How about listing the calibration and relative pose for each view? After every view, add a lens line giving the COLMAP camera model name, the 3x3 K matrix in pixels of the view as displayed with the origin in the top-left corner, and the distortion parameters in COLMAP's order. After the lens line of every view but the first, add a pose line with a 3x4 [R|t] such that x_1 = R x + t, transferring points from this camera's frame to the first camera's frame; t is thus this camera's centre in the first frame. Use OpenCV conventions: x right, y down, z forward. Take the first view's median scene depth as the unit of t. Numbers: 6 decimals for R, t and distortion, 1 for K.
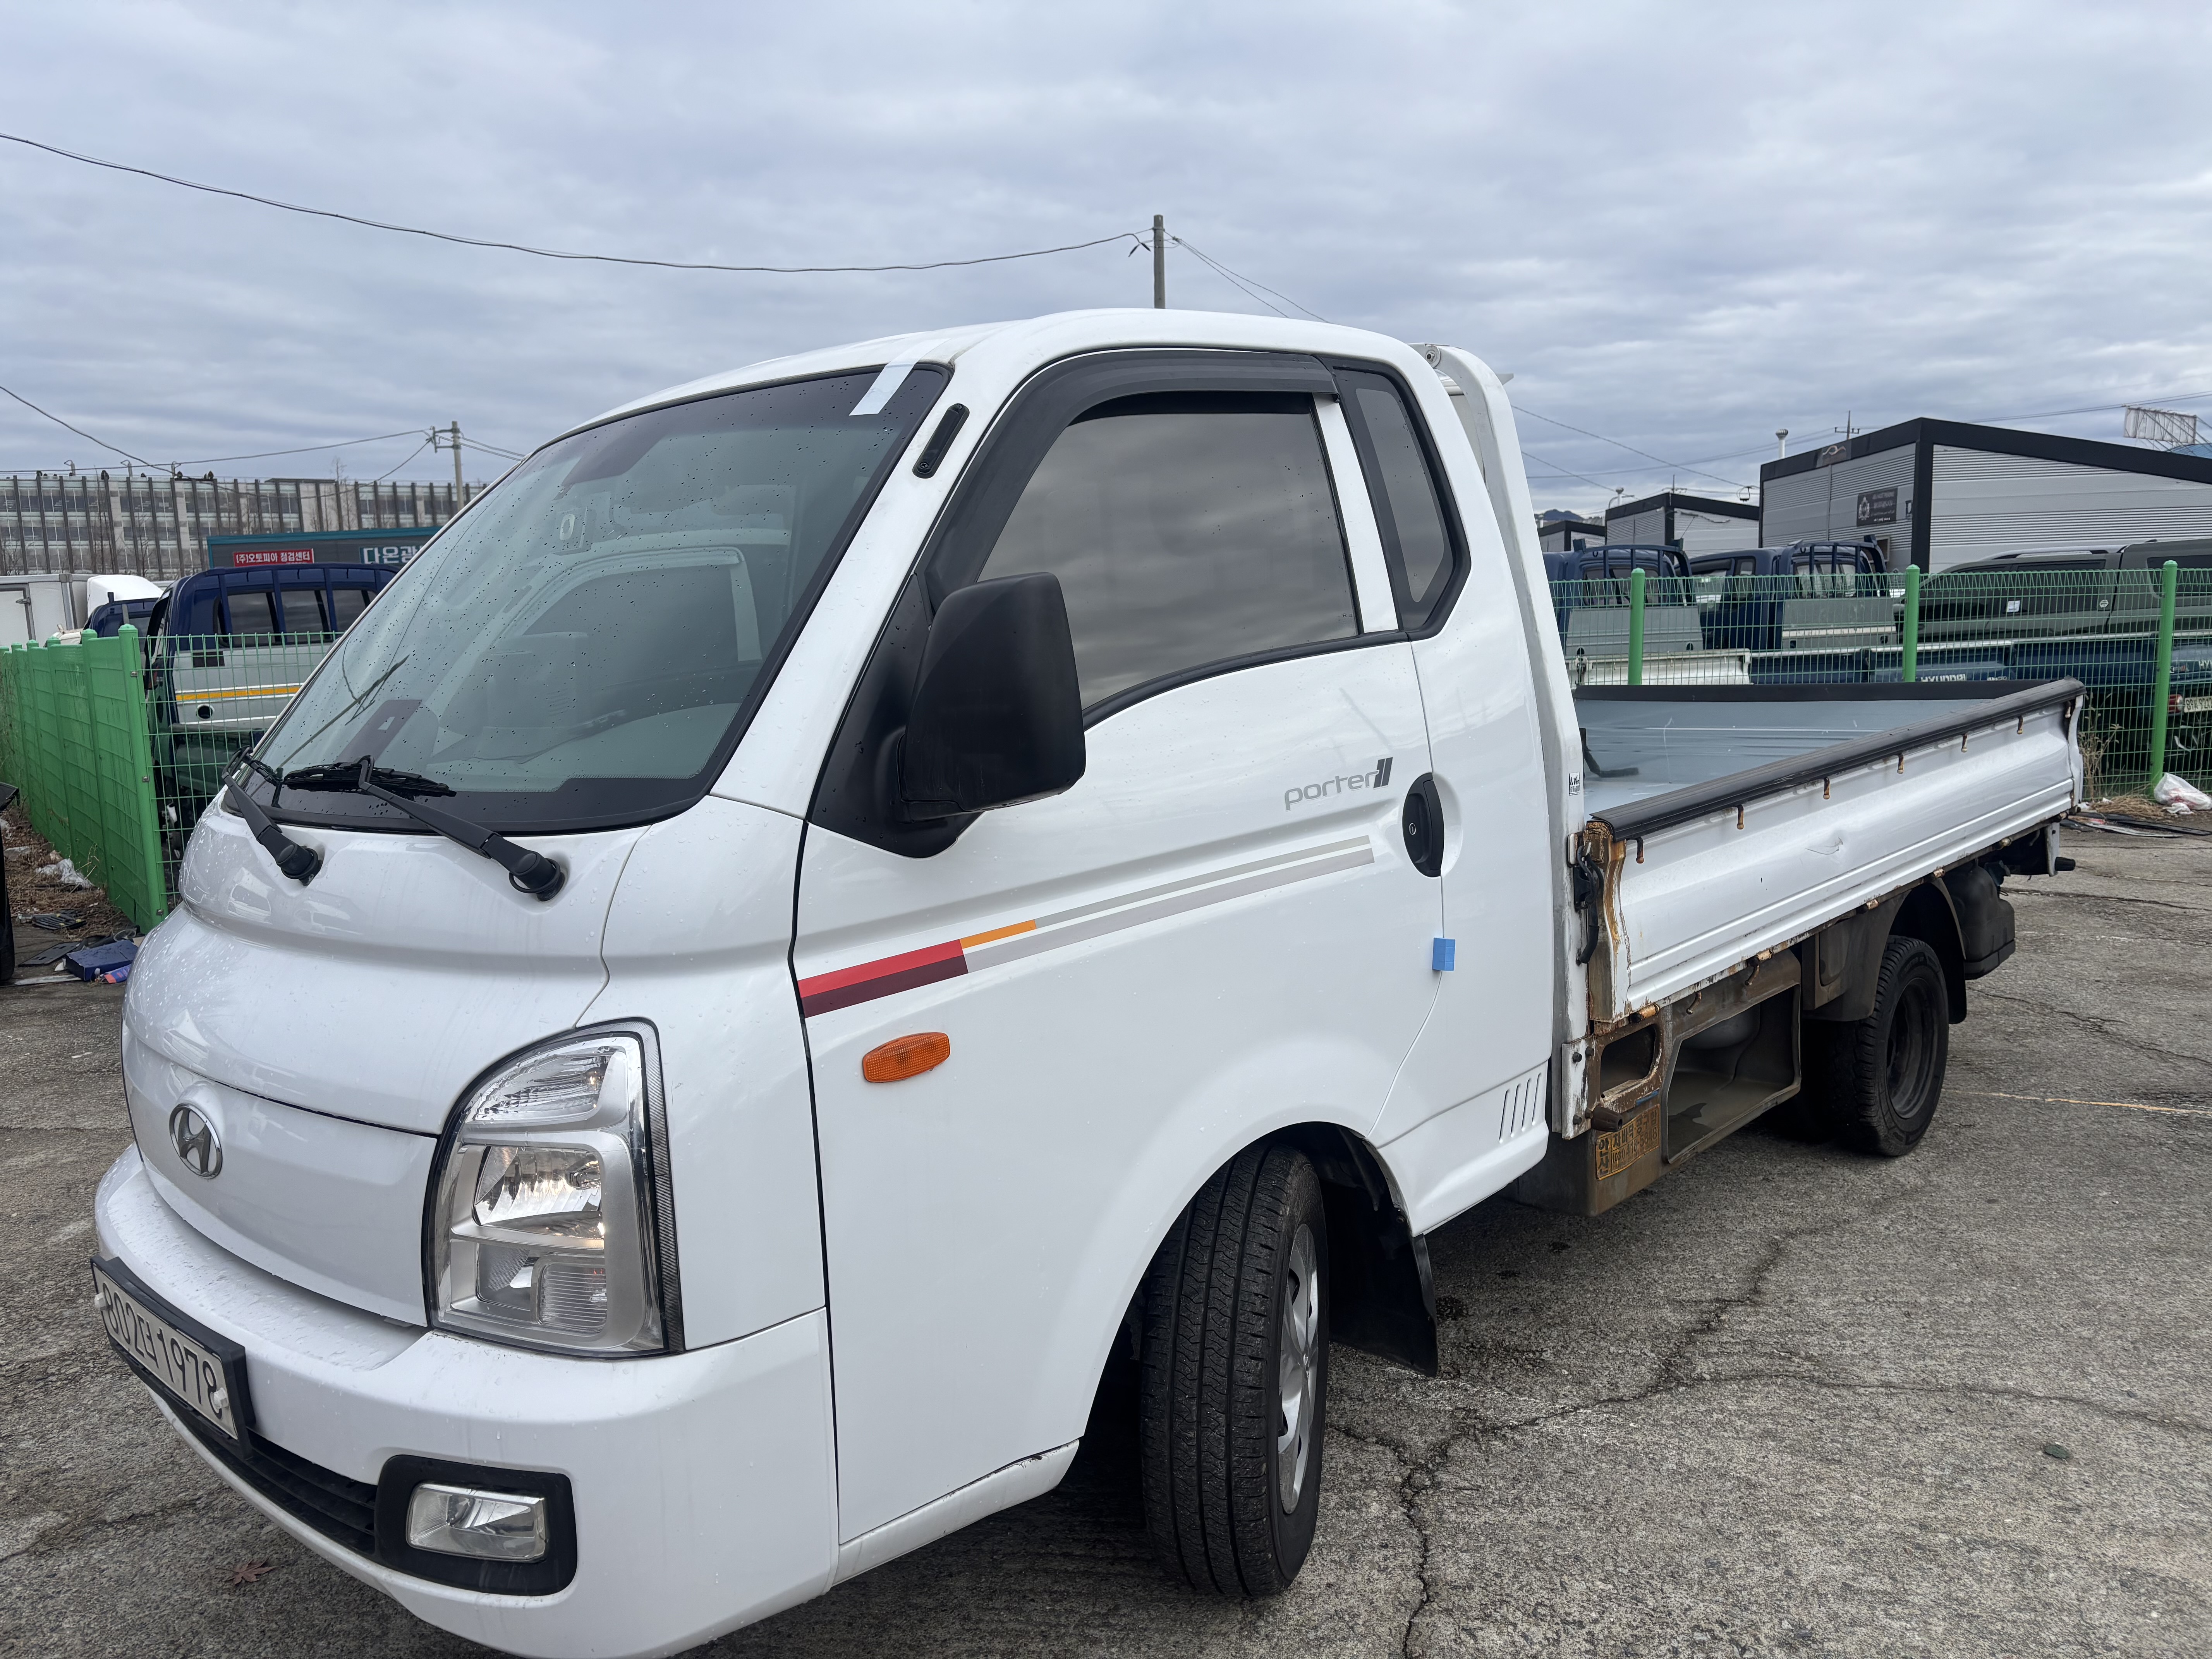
lens RADIAL K [[1690.1, 0, 1091.7], [0, 1690.1, 811.6], [0, 0, 1]] dist [0.049330, -0.056352]
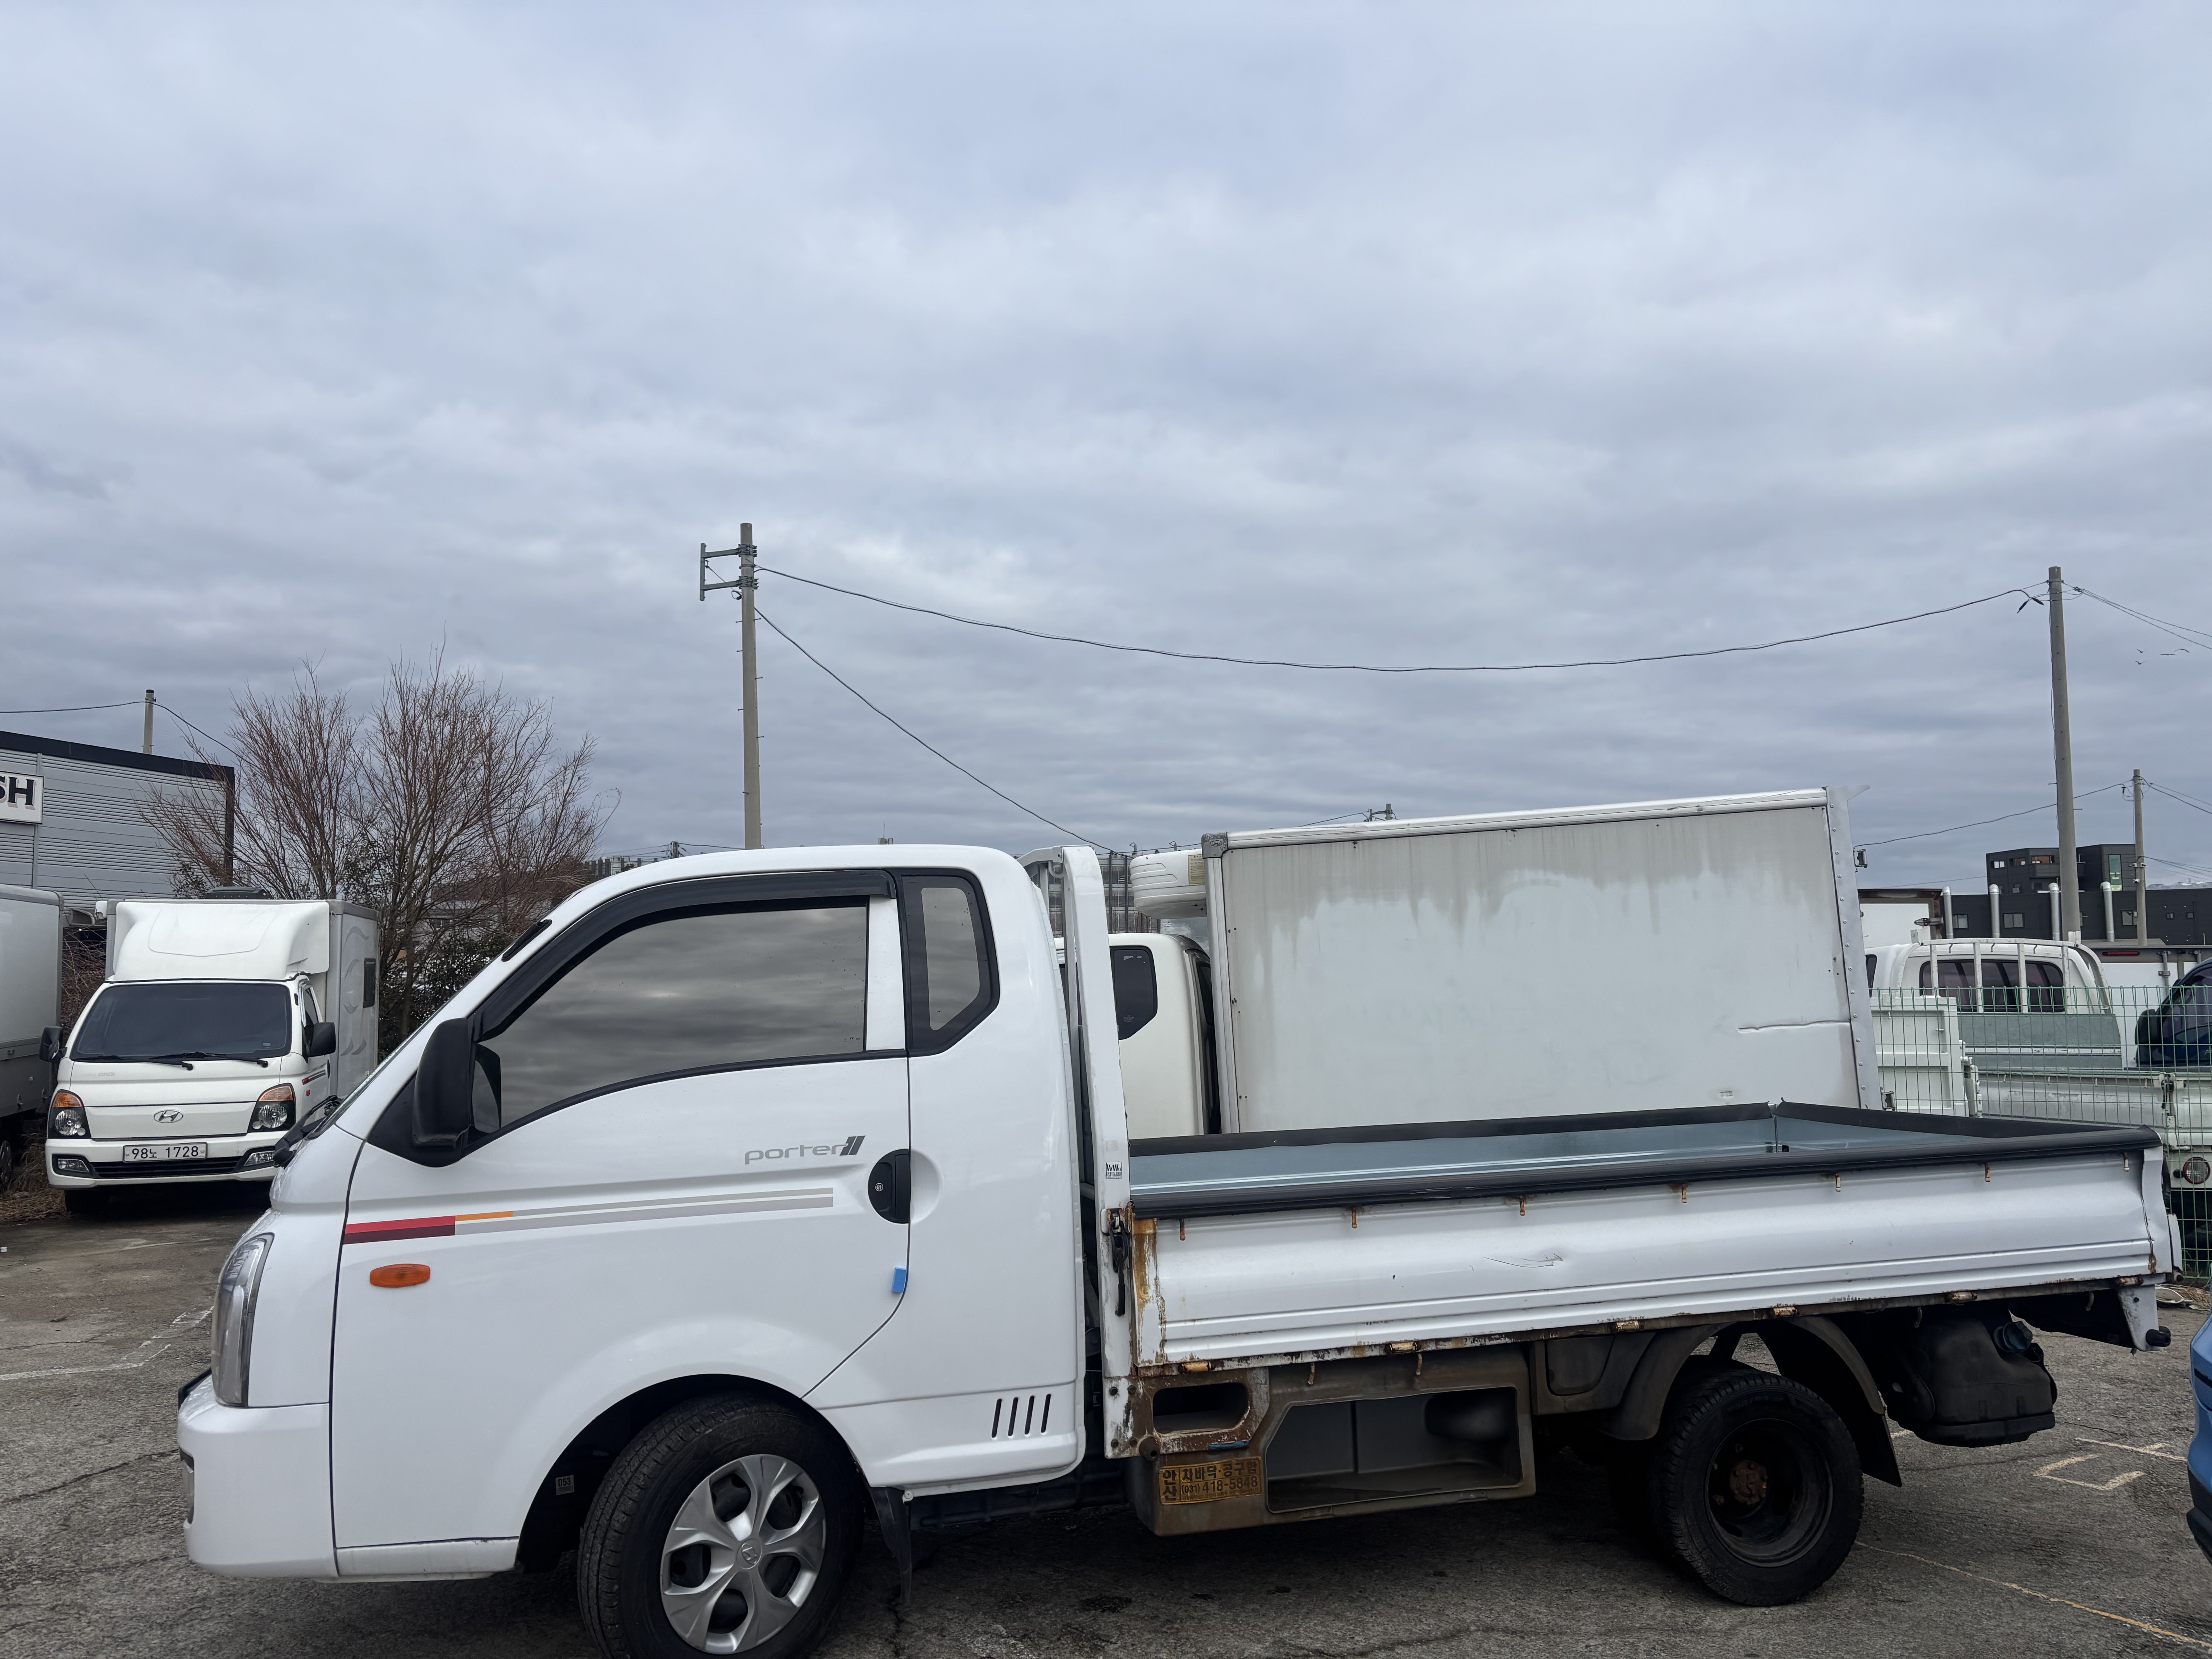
lens RADIAL K [[1690.1, 0, 1102.6], [0, 1690.1, 841.8], [0, 0, 1]] dist [0.049330, -0.056352]
pose [[0.838435, -0.021034, -0.544595, 1.134568], [-0.084036, 0.982315, -0.167318, -0.053118], [0.538483, 0.186050, 0.821840, -0.145970]]
